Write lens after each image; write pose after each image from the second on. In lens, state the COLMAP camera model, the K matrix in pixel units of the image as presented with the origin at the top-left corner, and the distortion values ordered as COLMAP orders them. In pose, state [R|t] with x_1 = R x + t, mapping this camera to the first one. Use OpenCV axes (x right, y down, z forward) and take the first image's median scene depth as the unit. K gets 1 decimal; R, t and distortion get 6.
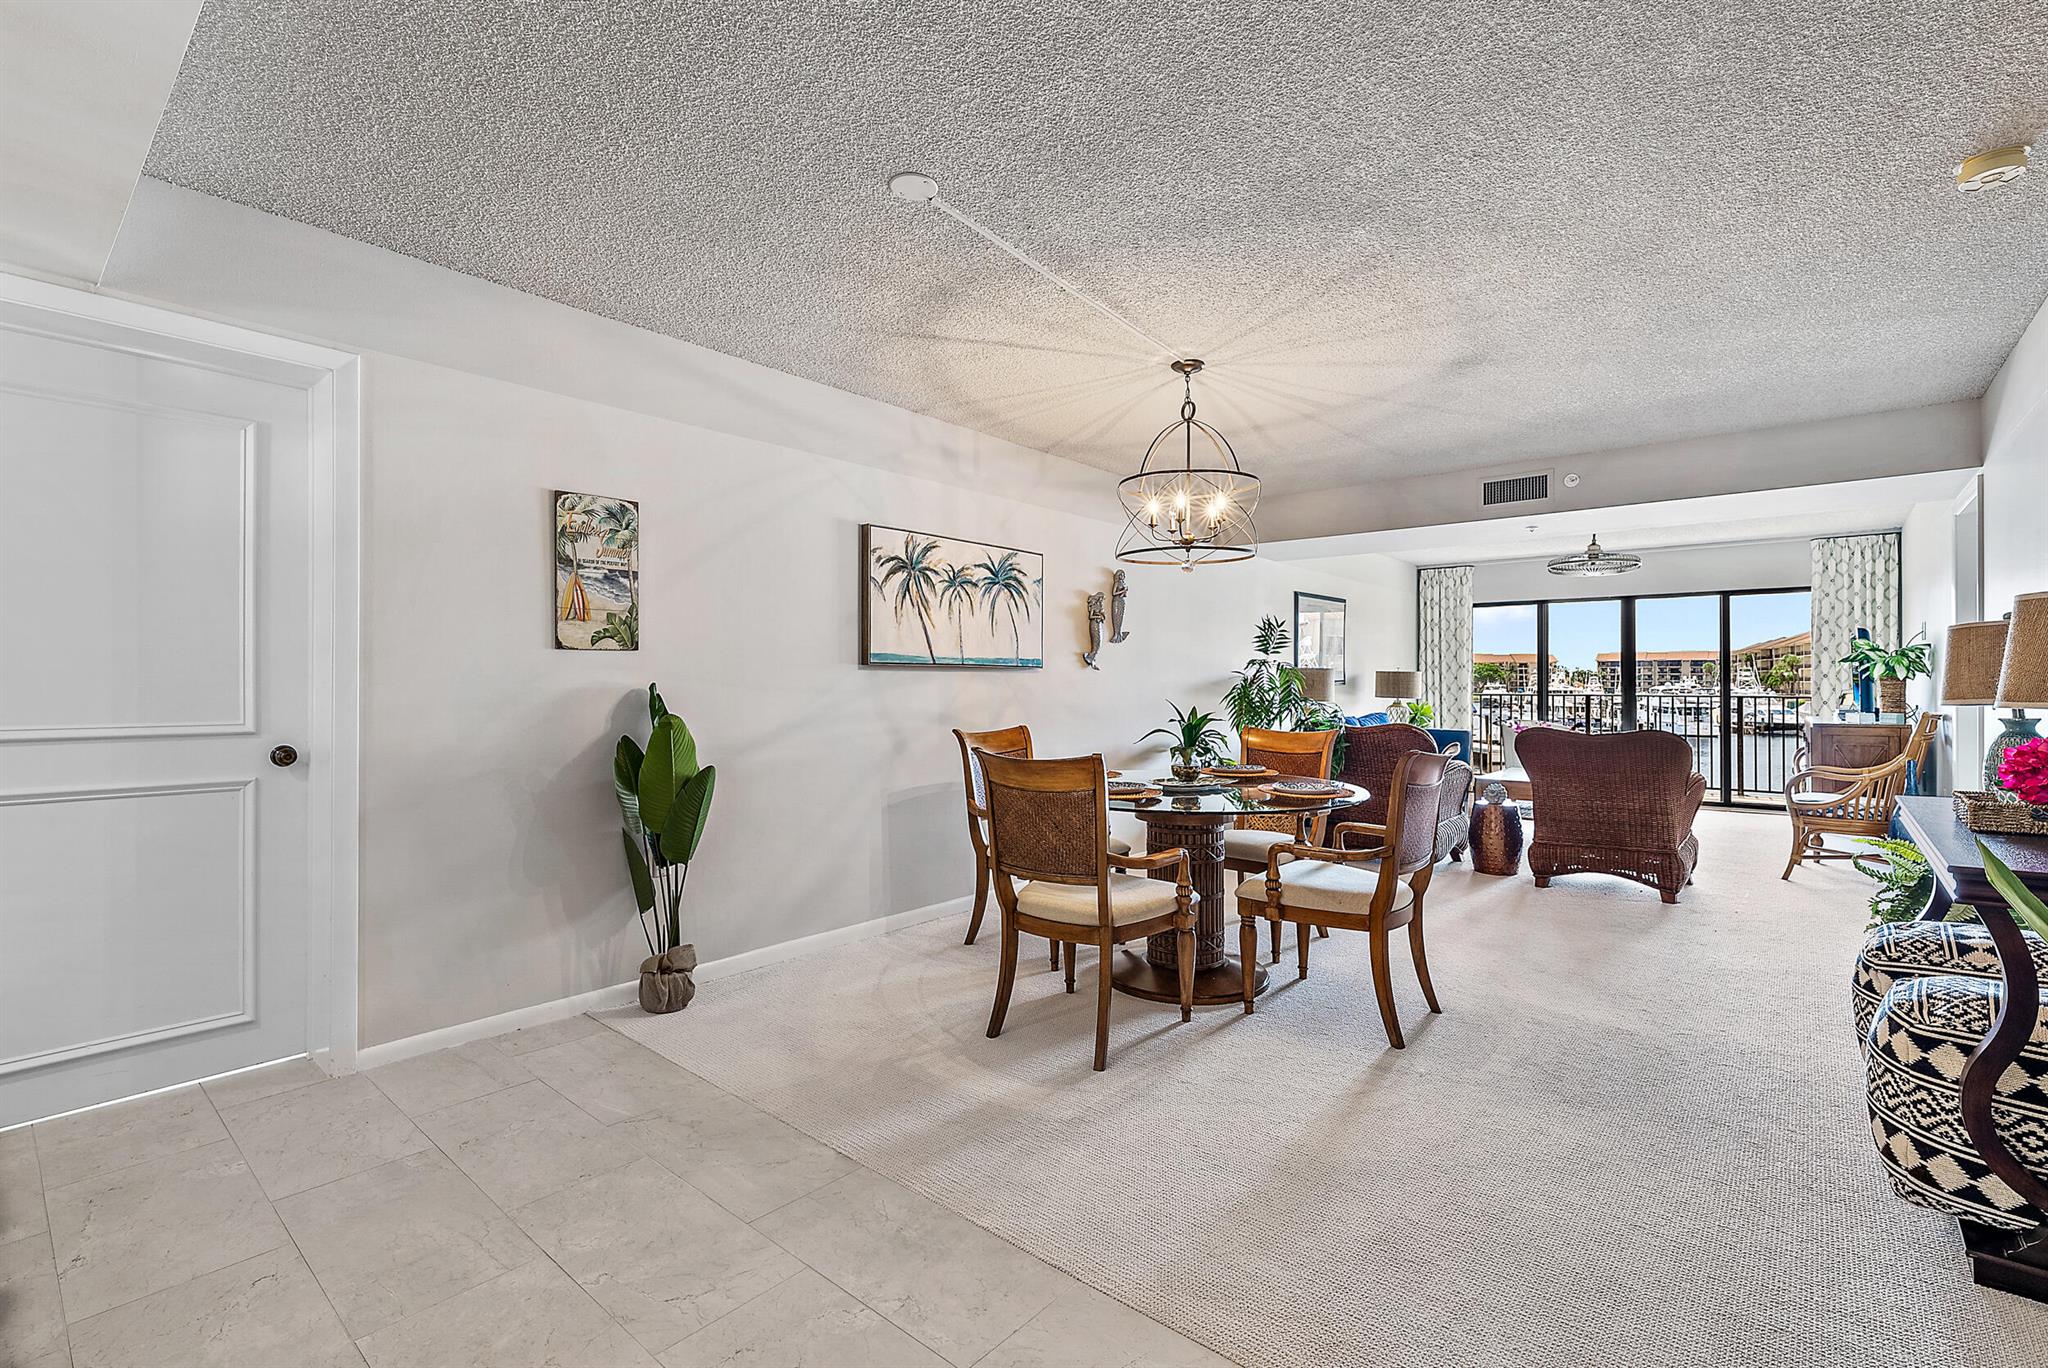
lens RADIAL K [[910.3, 0, 1026.1], [0, 910.3, 680.7], [0, 0, 1]] dist [-0.000261, 0.000329]
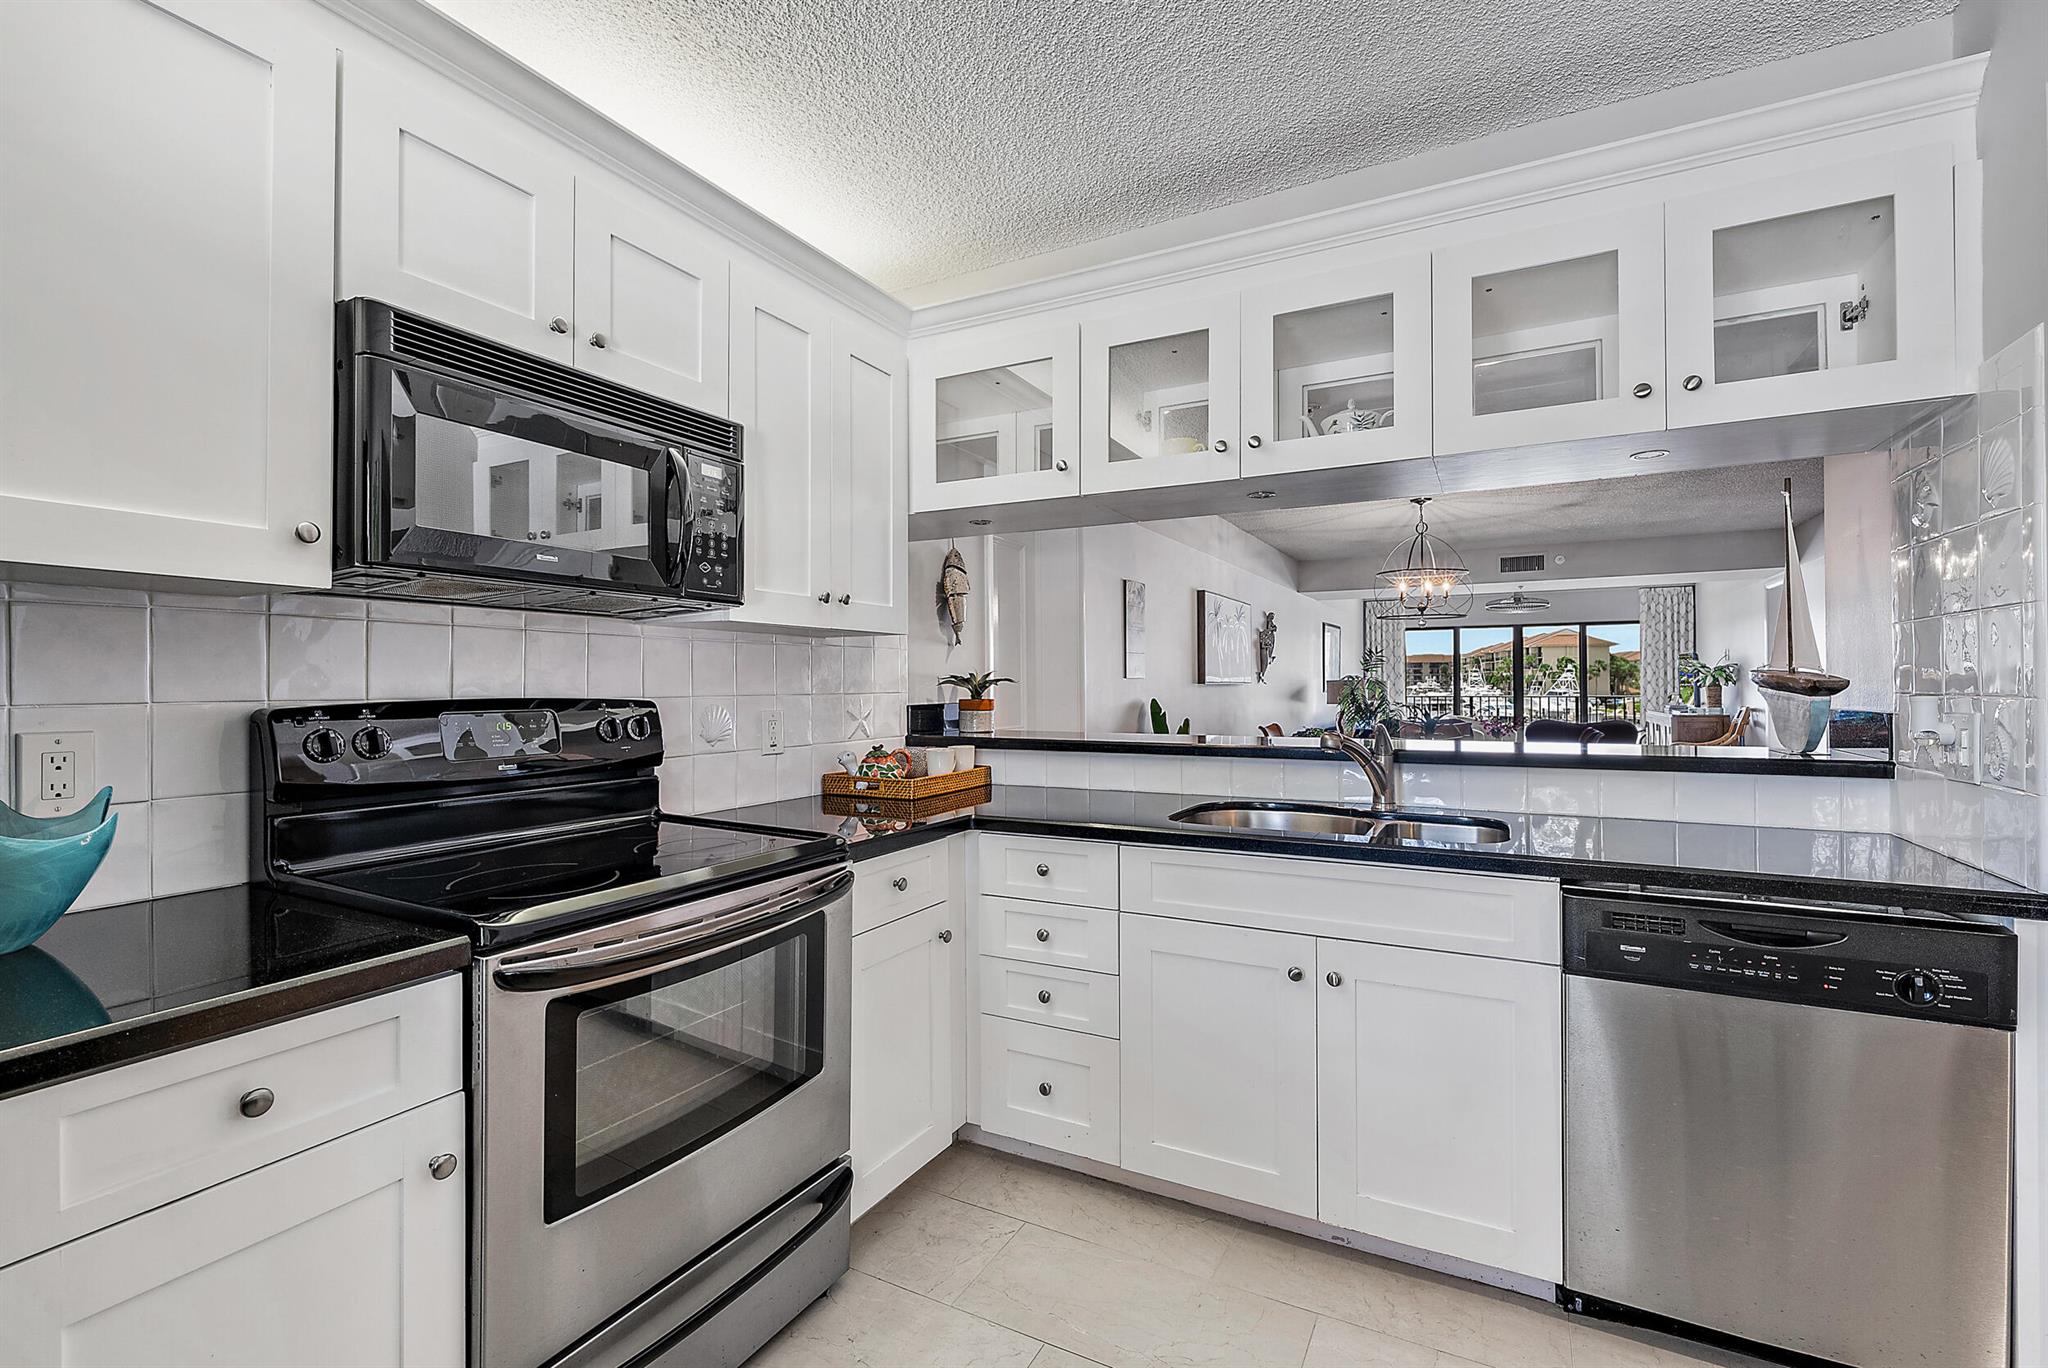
lens RADIAL K [[910.3, 0, 1026.1], [0, 910.3, 680.7], [0, 0, 1]] dist [-0.000261, 0.000329]
pose [[0.976807, -0.005717, 0.214043, -0.716780], [0.006350, 0.999977, -0.002269, -0.019896], [-0.214025, 0.003575, 0.976822, -0.363092]]
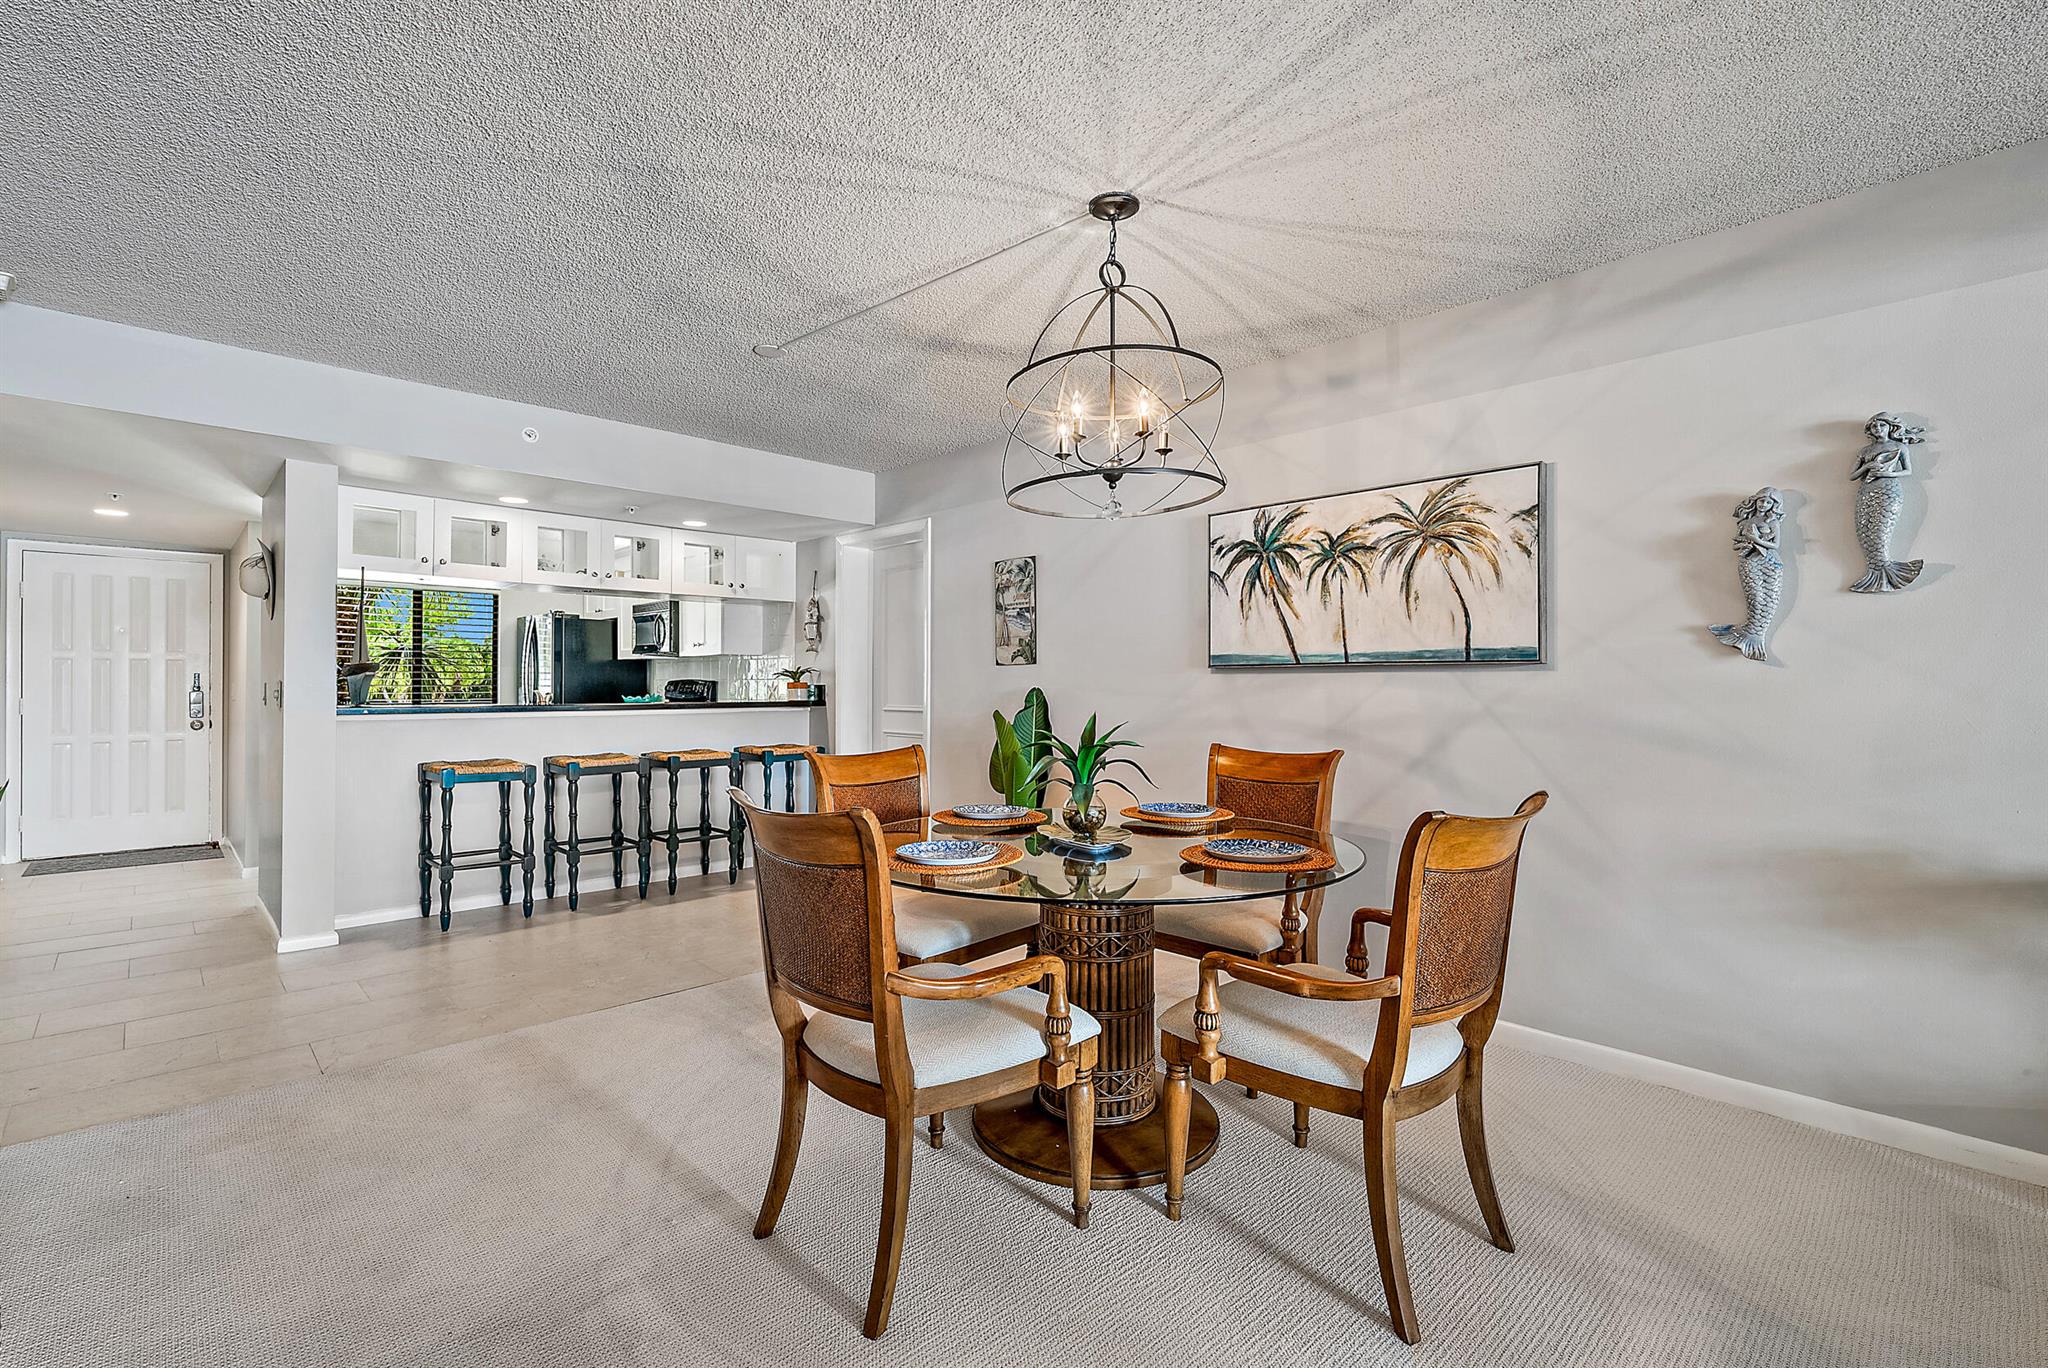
lens RADIAL K [[910.3, 0, 1026.1], [0, 910.3, 680.7], [0, 0, 1]] dist [-0.000261, 0.000329]
pose [[-0.094777, -0.009985, -0.995448, 0.725797], [-0.000259, 0.999950, -0.010006, 0.004422], [0.995499, -0.000690, -0.094775, 0.864475]]
